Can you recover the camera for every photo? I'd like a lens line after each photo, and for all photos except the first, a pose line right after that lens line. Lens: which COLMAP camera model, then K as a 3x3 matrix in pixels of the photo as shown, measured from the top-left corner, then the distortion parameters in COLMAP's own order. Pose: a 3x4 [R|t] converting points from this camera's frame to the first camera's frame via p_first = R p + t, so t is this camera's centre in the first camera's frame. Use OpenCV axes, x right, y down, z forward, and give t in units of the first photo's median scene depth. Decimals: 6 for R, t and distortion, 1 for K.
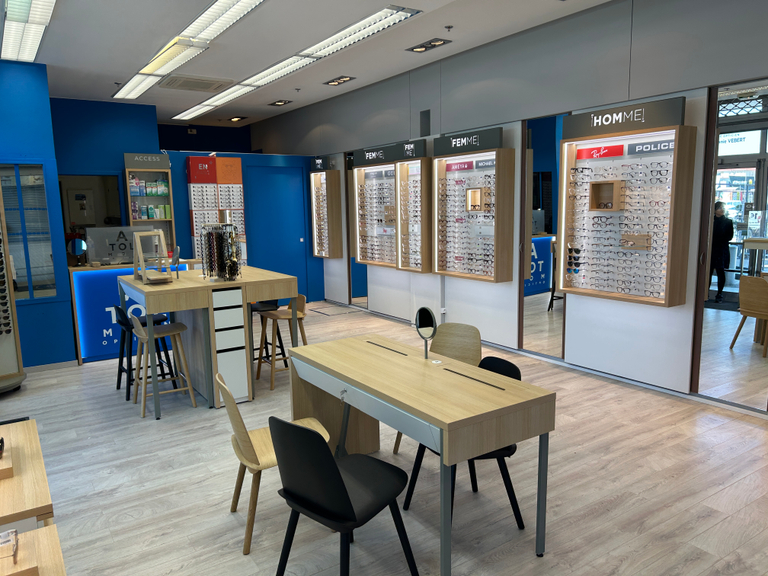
lens RADIAL K [[573.3, 0, 380.1], [0, 573.3, 287.7], [0, 0, 1]] dist [0.030560, -0.036528]
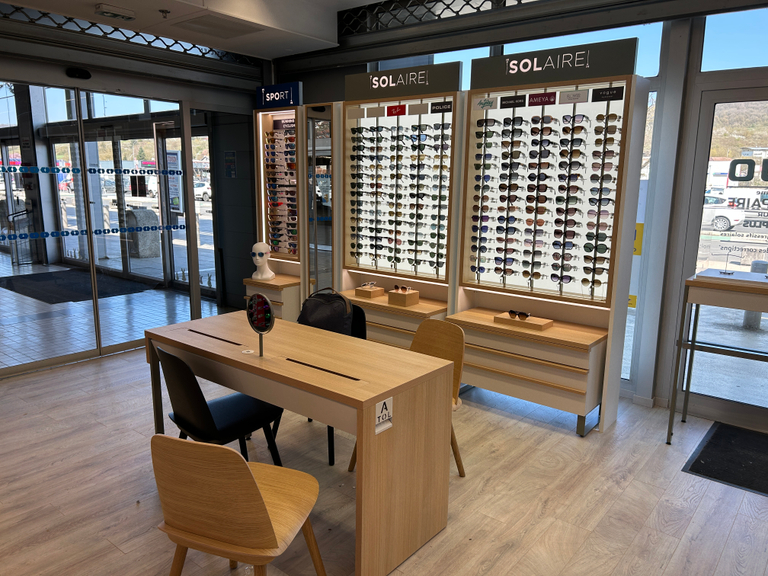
lens RADIAL K [[573.3, 0, 384.2], [0, 573.3, 290.5], [0, 0, 1]] dist [0.030560, -0.036528]
pose [[-0.950689, 0.067468, -0.302719, 0.054642], [-0.038579, 0.942747, 0.331269, -0.085304], [0.307738, 0.326613, -0.893656, 0.617894]]
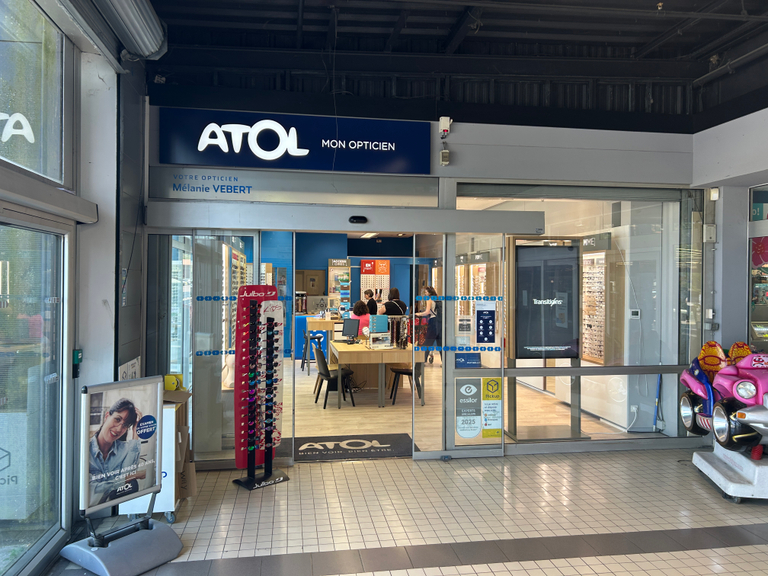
lens RADIAL K [[573.3, 0, 382.9], [0, 573.3, 285.0], [0, 0, 1]] dist [0.030560, -0.036528]
pose [[0.901568, 0.038452, -0.430925, 0.508009], [-0.099197, 0.987880, -0.119387, 0.064421], [0.421112, 0.150382, 0.894455, -0.584418]]
